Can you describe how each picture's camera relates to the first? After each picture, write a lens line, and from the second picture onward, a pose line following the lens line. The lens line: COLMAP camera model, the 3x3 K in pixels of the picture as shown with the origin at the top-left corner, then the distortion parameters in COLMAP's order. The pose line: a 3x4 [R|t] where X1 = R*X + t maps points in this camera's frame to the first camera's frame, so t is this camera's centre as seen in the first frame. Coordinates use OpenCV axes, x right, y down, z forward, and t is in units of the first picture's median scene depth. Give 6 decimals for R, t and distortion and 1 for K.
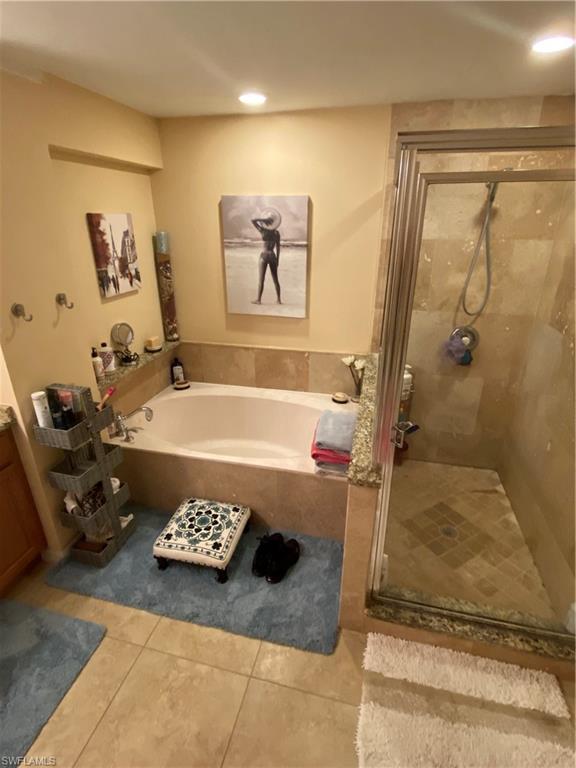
lens RADIAL K [[388.6, 0, 291.1], [0, 388.6, 380.2], [0, 0, 1]] dist [0.039311, -0.036368]
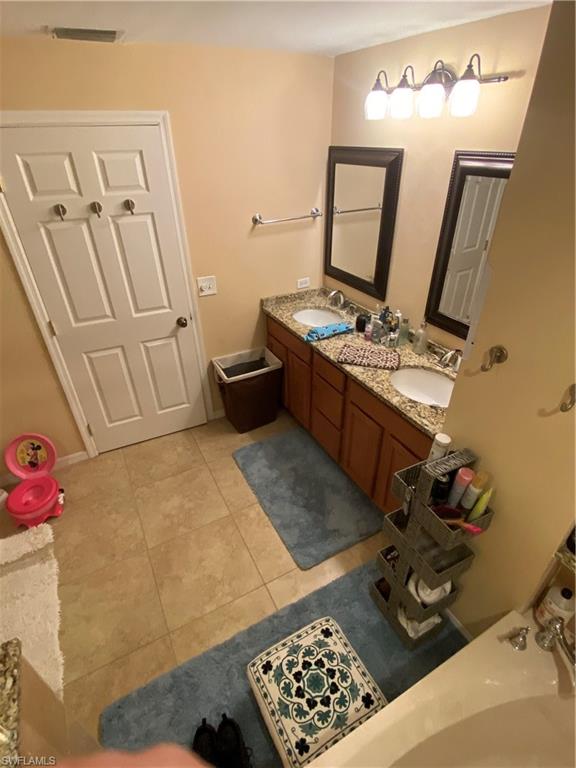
lens RADIAL K [[388.6, 0, 291.1], [0, 388.6, 380.2], [0, 0, 1]] dist [0.039311, -0.036368]
pose [[-0.741757, 0.364504, -0.562968, 0.004569], [-0.246036, 0.632997, 0.734017, -0.515668], [0.623909, 0.682973, -0.379849, 0.937869]]
